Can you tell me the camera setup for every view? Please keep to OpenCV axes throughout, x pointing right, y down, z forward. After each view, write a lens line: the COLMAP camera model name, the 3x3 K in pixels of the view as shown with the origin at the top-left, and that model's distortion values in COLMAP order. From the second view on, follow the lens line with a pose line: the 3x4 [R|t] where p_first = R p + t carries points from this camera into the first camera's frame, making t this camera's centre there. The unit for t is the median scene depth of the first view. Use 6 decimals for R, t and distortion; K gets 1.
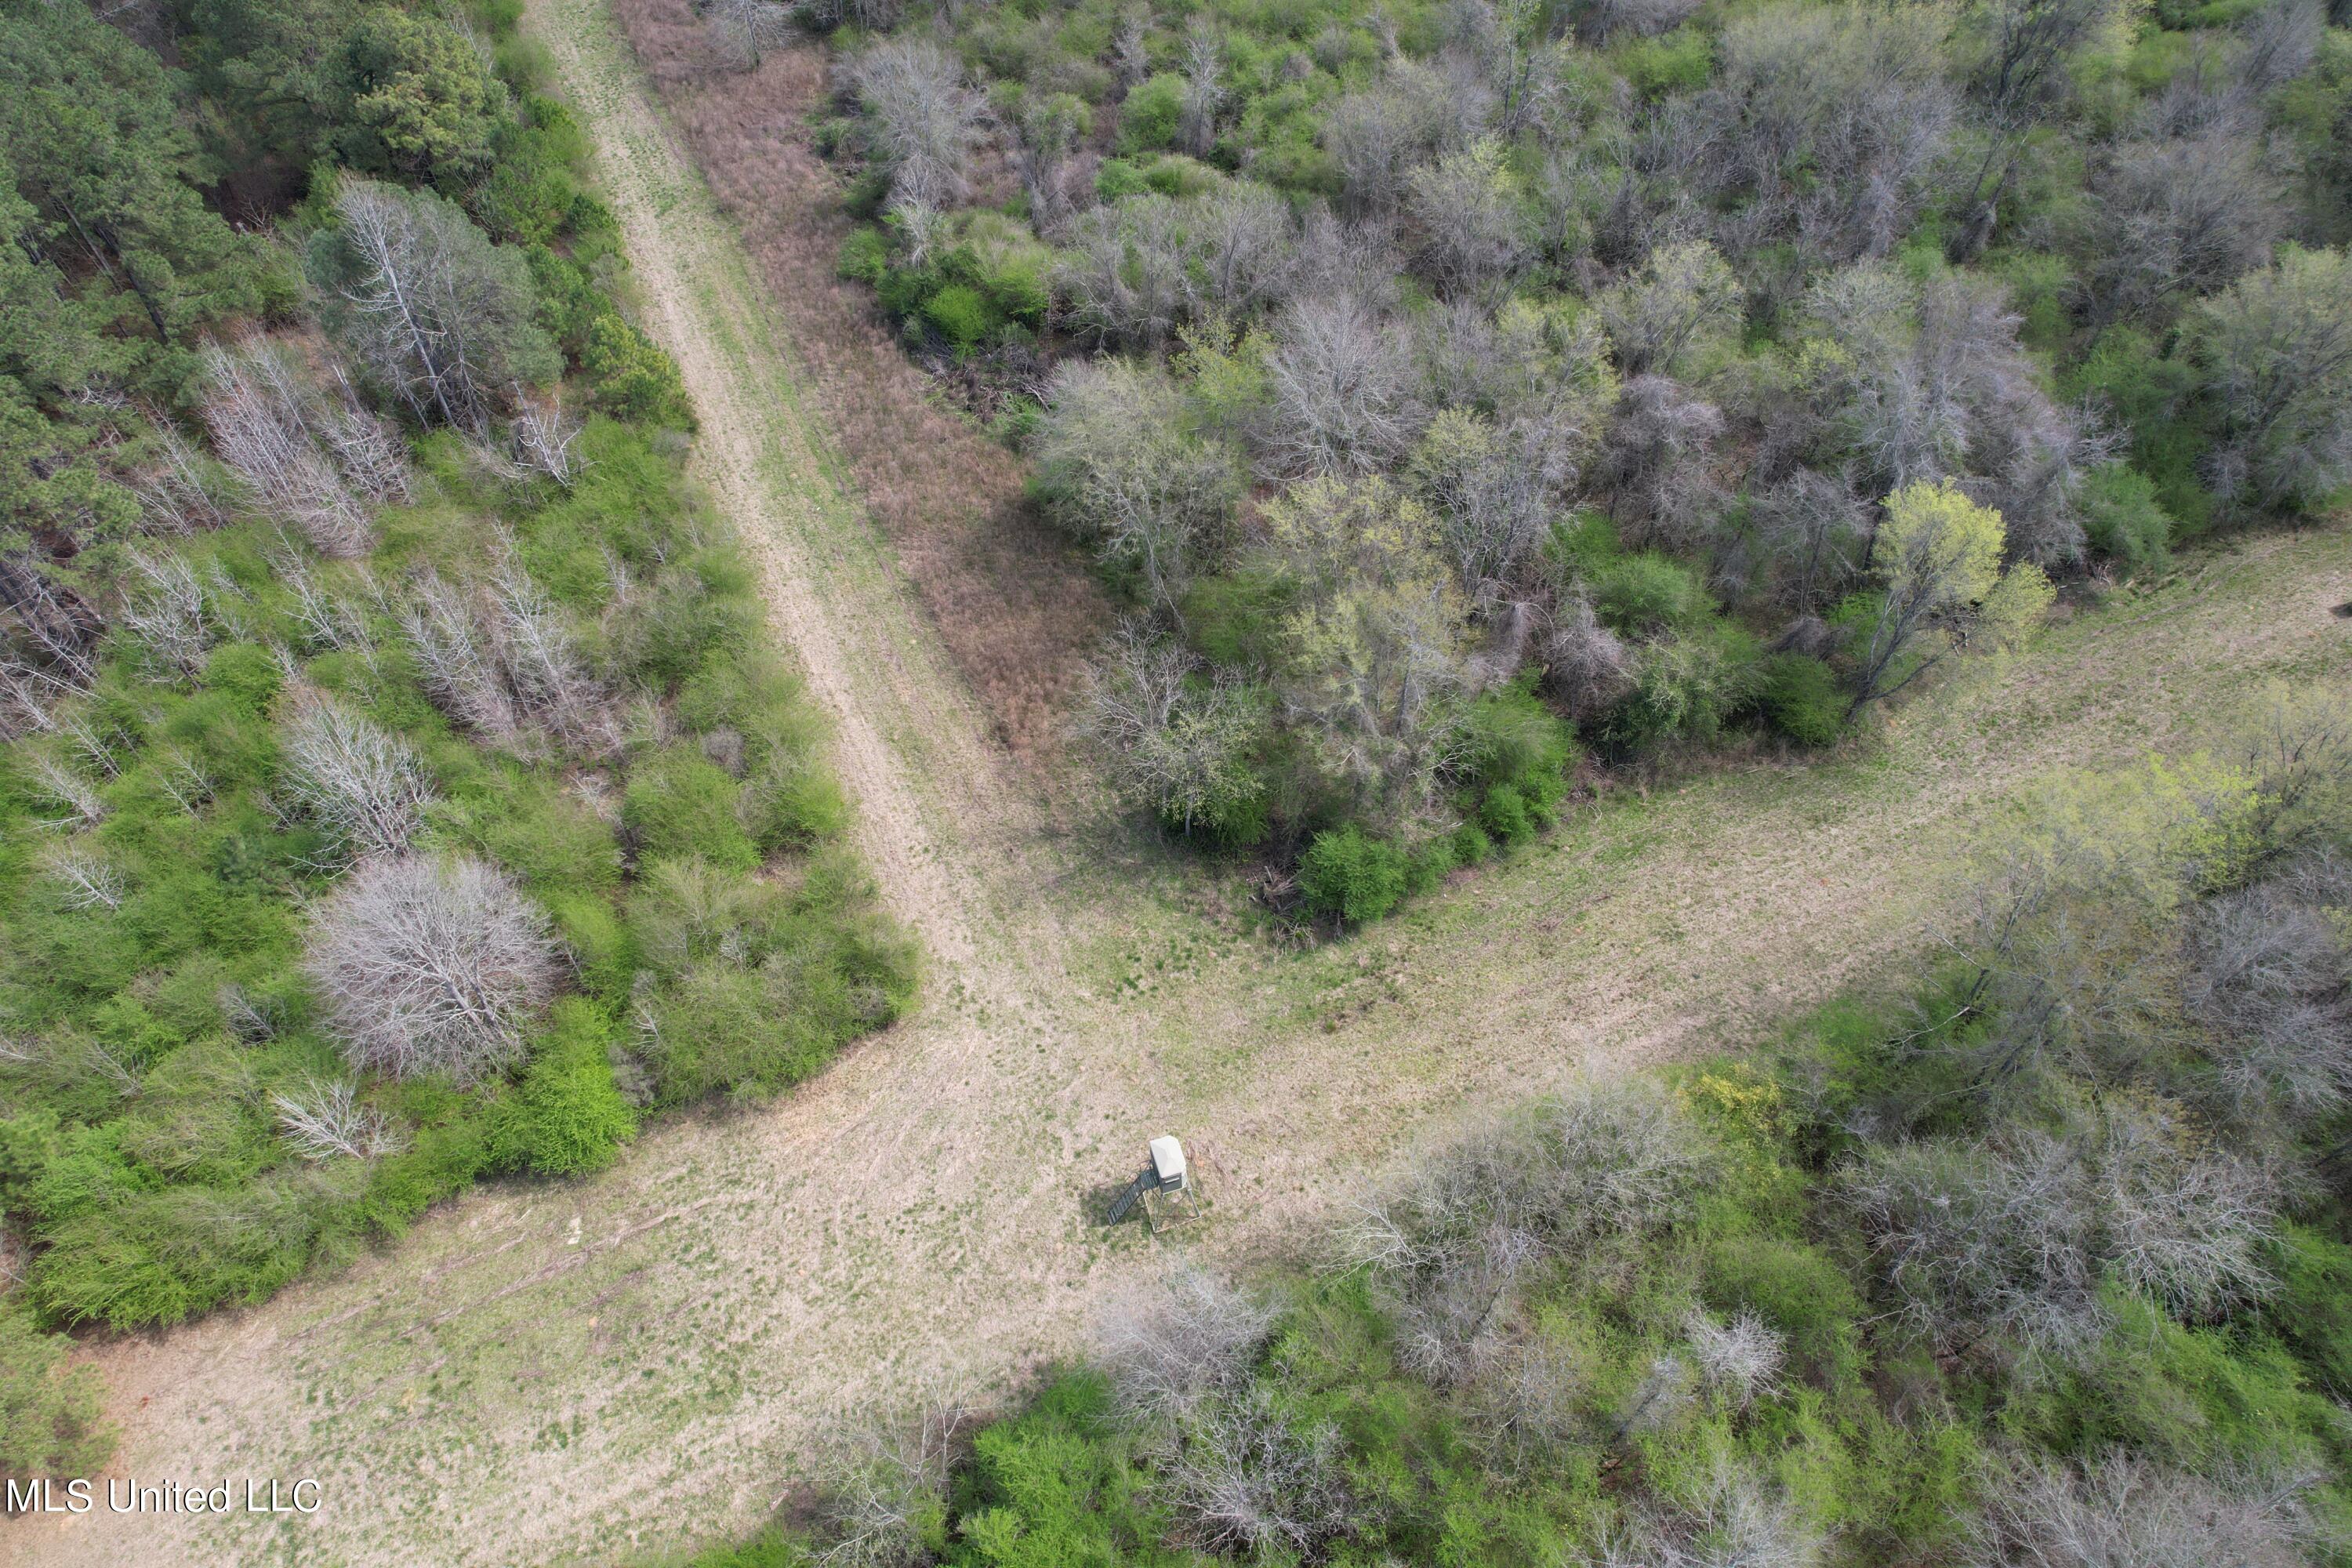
lens RADIAL K [[1510.4, 0, 1183.5], [0, 1510.4, 790.3], [0, 0, 1]] dist [-0.069175, 0.068371]
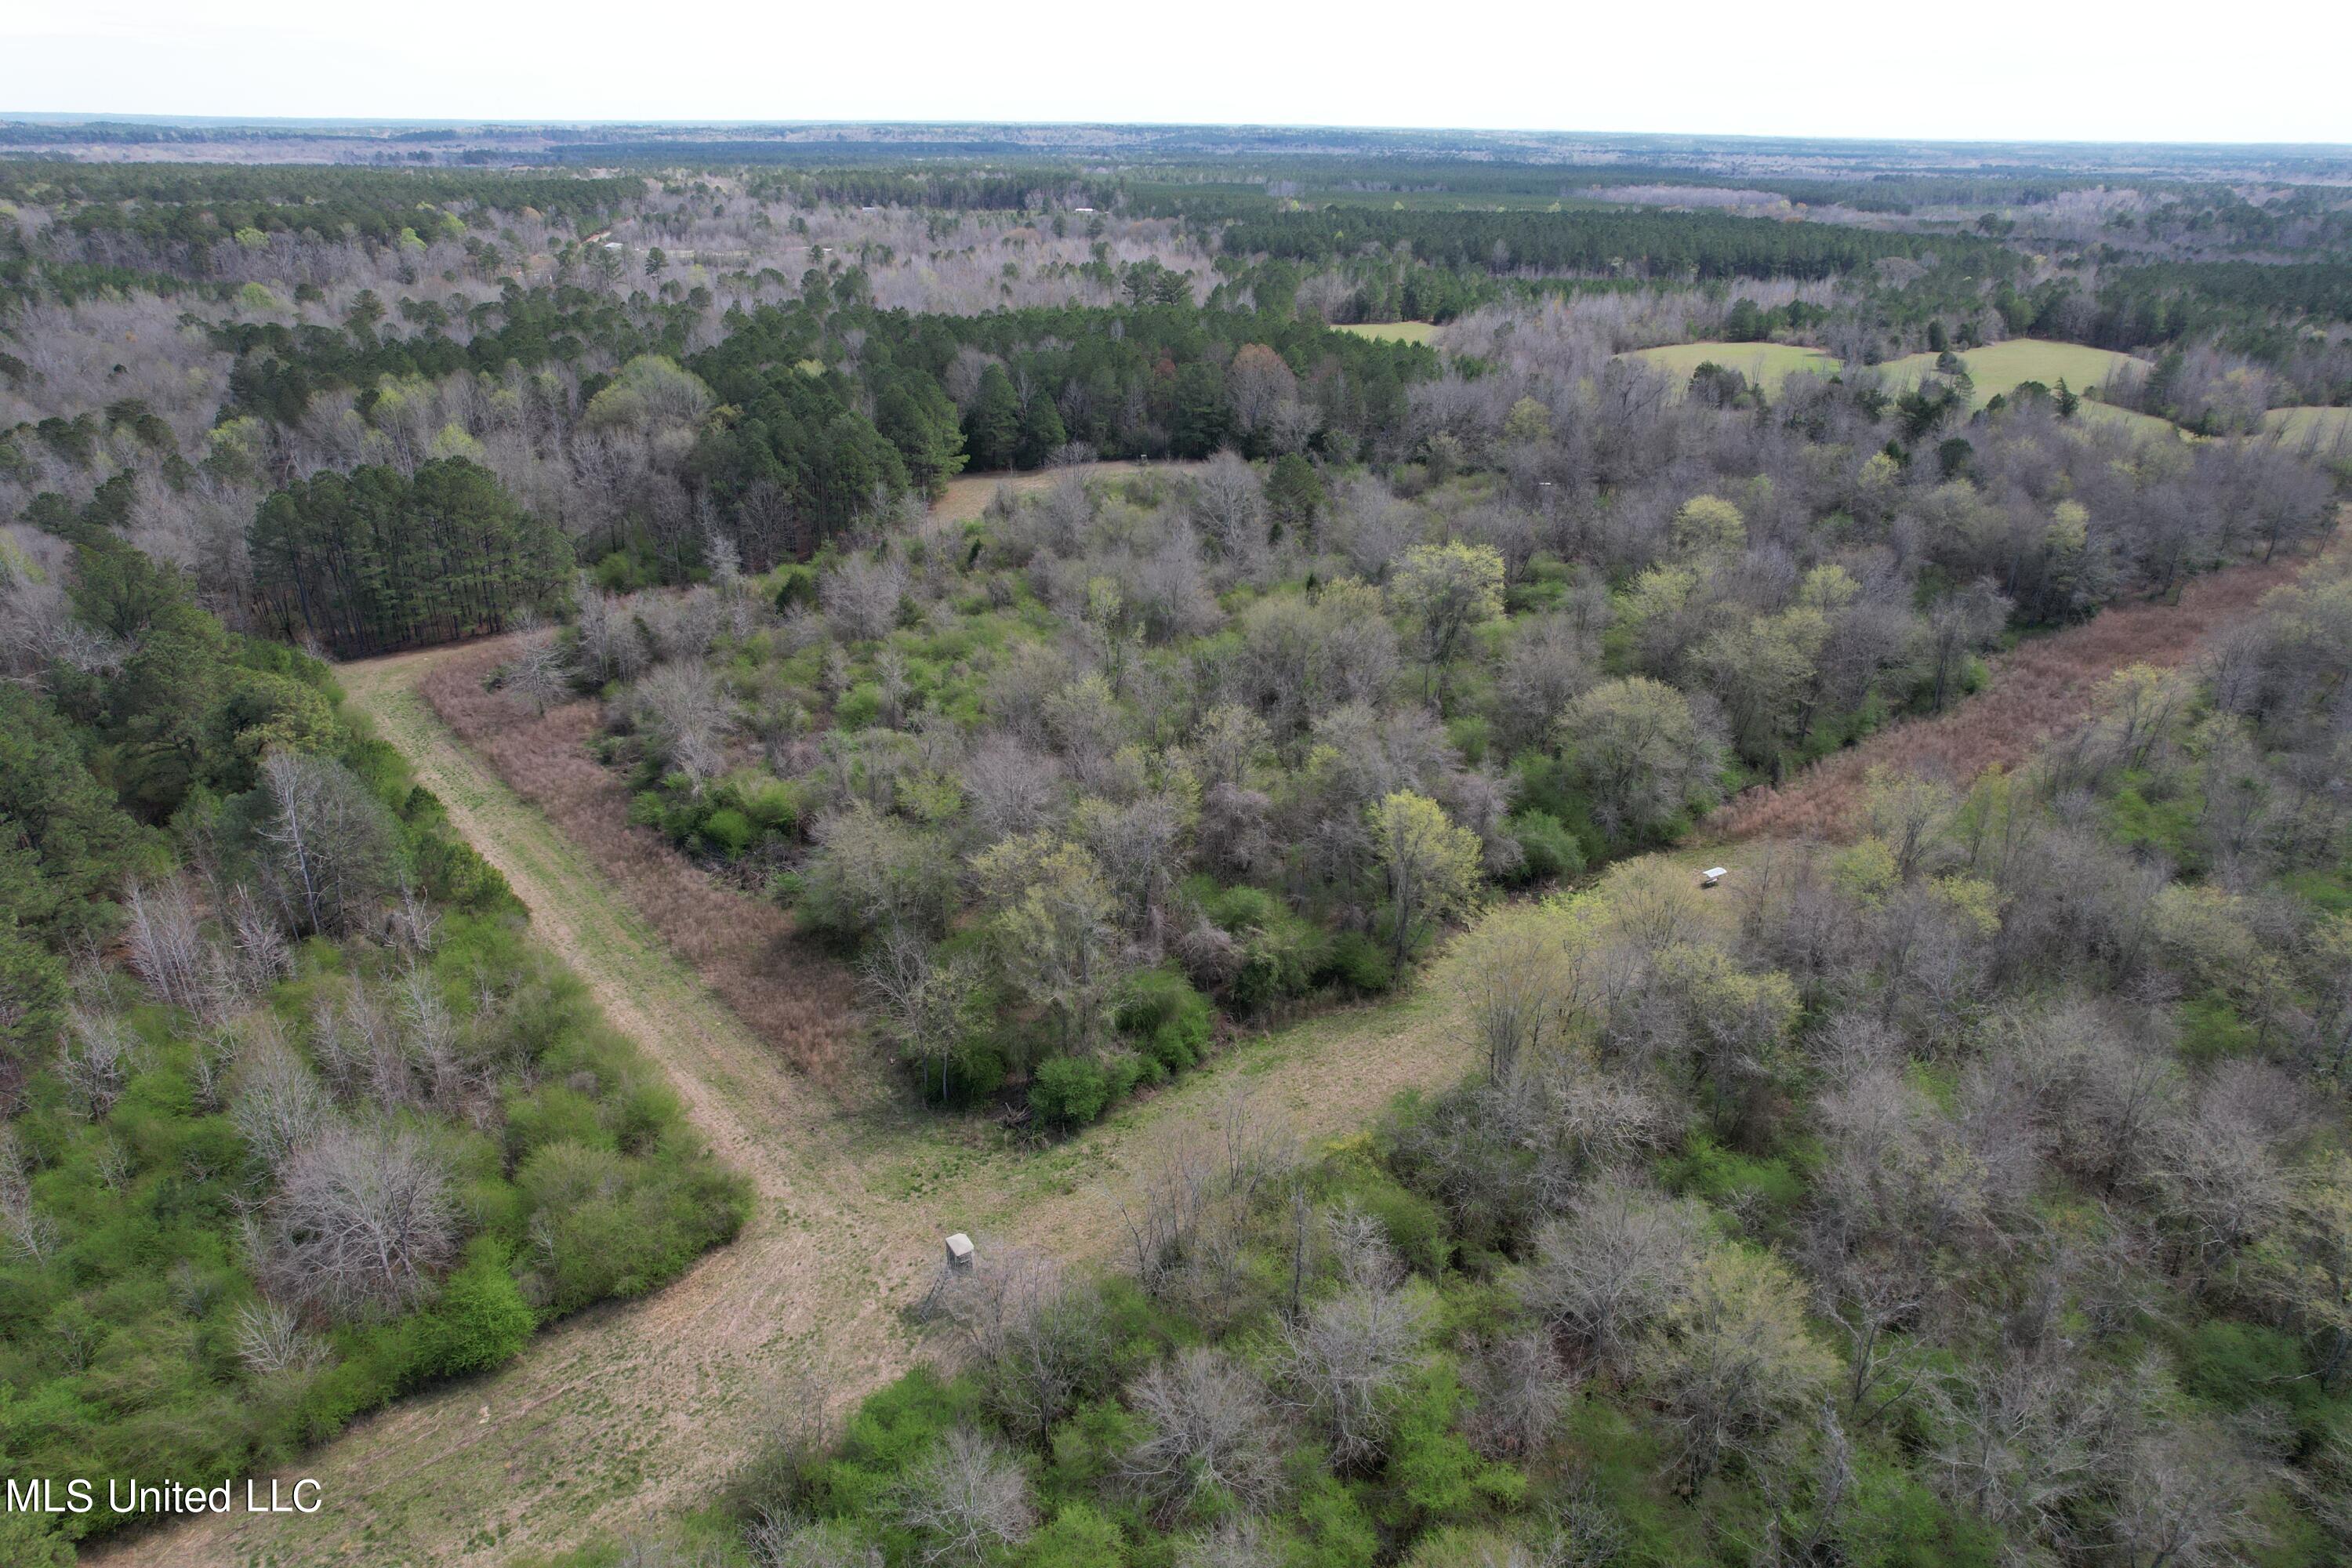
lens RADIAL K [[1510.4, 0, 1183.5], [0, 1510.4, 790.3], [0, 0, 1]] dist [-0.069175, 0.068371]
pose [[0.971685, -0.091661, 0.217776, -0.061499], [0.180337, 0.883221, -0.432896, 0.430536], [-0.152664, 0.459912, 0.874743, -0.357653]]
